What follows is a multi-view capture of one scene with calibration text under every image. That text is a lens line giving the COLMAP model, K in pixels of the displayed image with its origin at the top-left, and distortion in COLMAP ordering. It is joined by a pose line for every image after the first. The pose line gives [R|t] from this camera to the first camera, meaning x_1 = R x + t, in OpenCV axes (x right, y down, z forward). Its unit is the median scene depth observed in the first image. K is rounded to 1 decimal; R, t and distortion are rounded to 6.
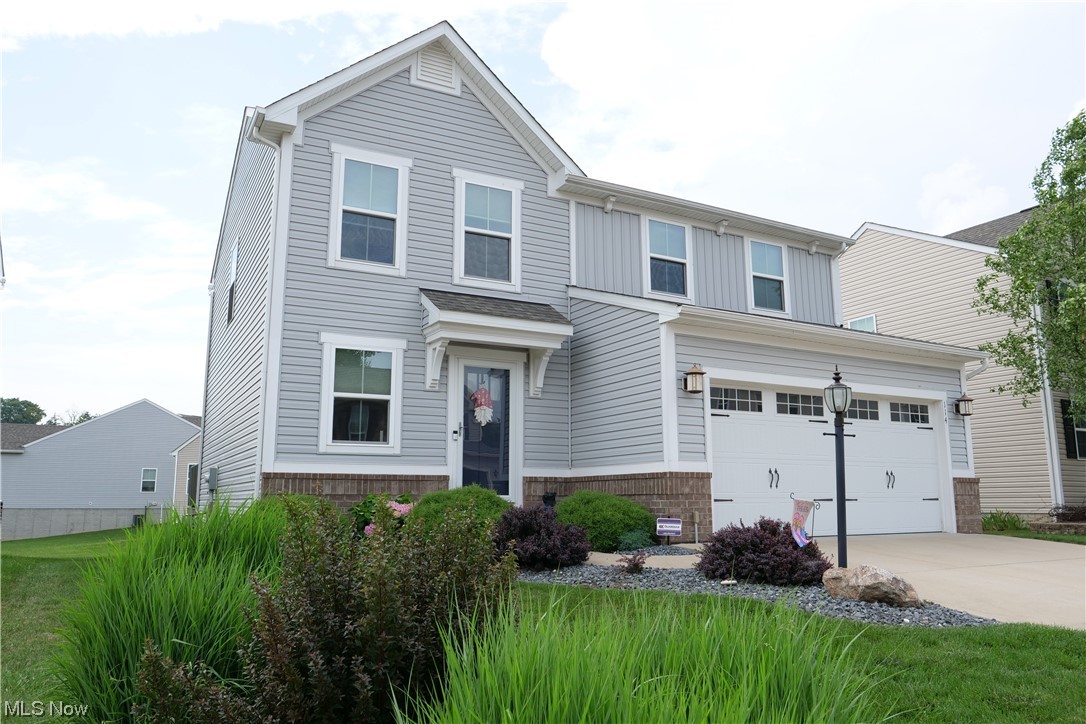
lens RADIAL K [[778.1, 0, 523.7], [0, 778.1, 368.1], [0, 0, 1]] dist [-0.045846, -0.000678]
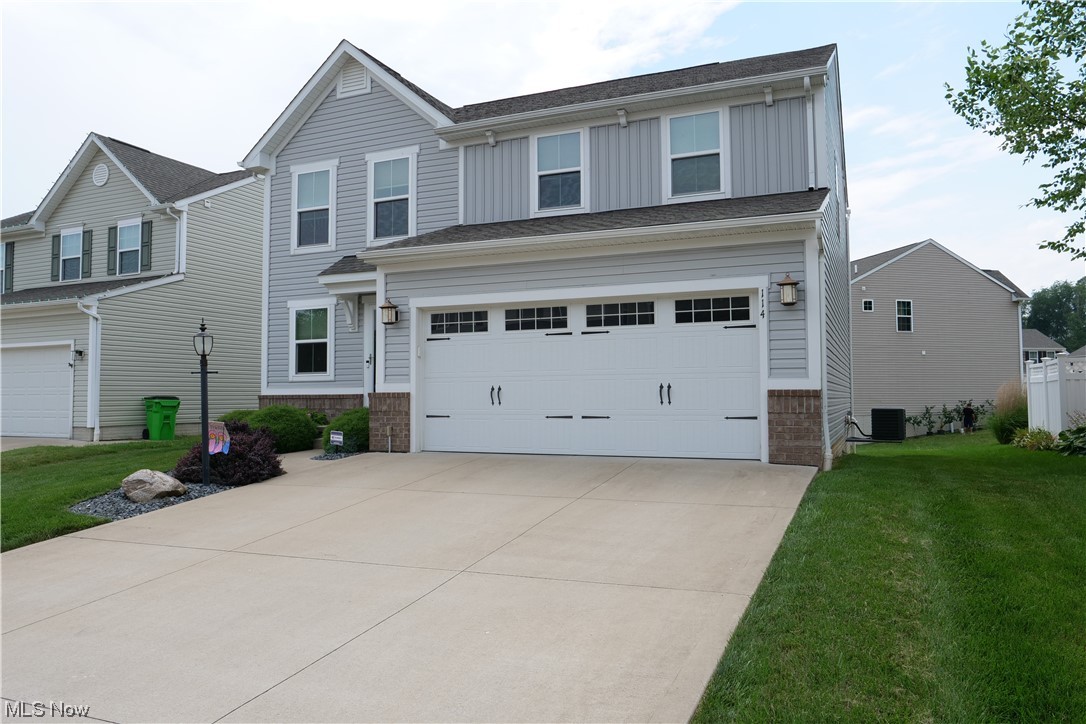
lens RADIAL K [[771.9, 0, 543.0], [0, 771.9, 362.0], [0, 0, 1]] dist [-0.031001, 0.000535]
pose [[0.632740, -0.039243, -0.773369, 1.105797], [0.136444, 0.988739, 0.061462, 0.042794], [0.762249, -0.144411, 0.630969, 0.394768]]
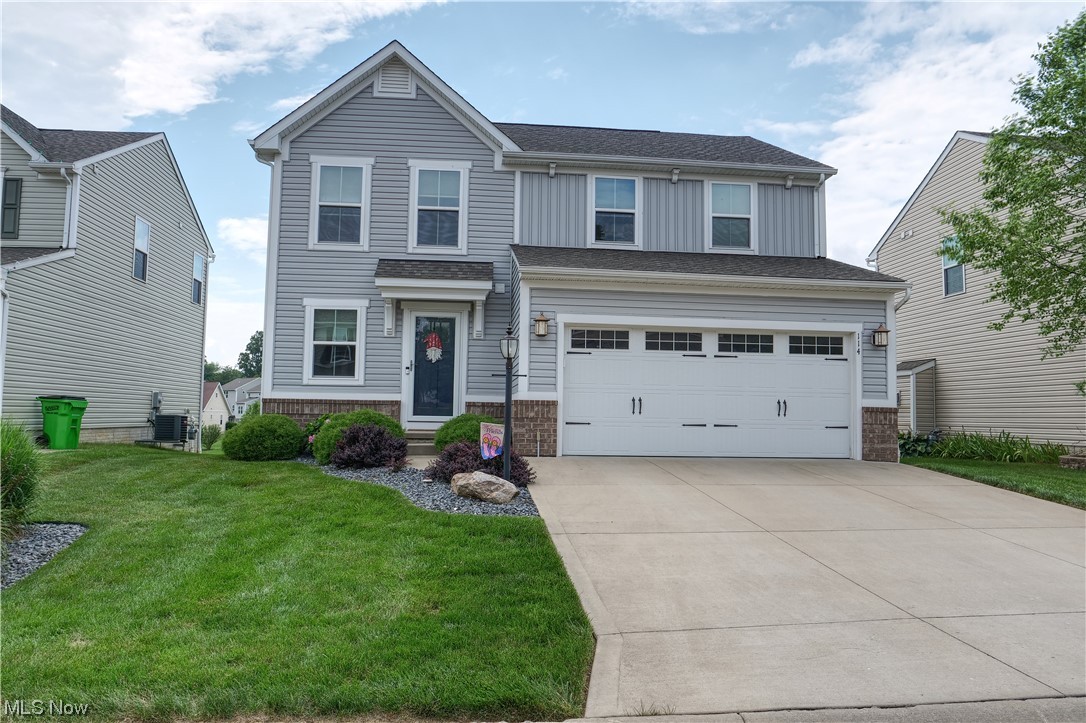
lens RADIAL K [[767.5, 0, 530.1], [0, 767.5, 371.4], [0, 0, 1]] dist [-0.045154, -0.003079]
pose [[0.925775, -0.006538, -0.378019, 0.587462], [0.046933, 0.994104, 0.097747, -0.028514], [0.375151, -0.108233, 0.920623, -0.113938]]
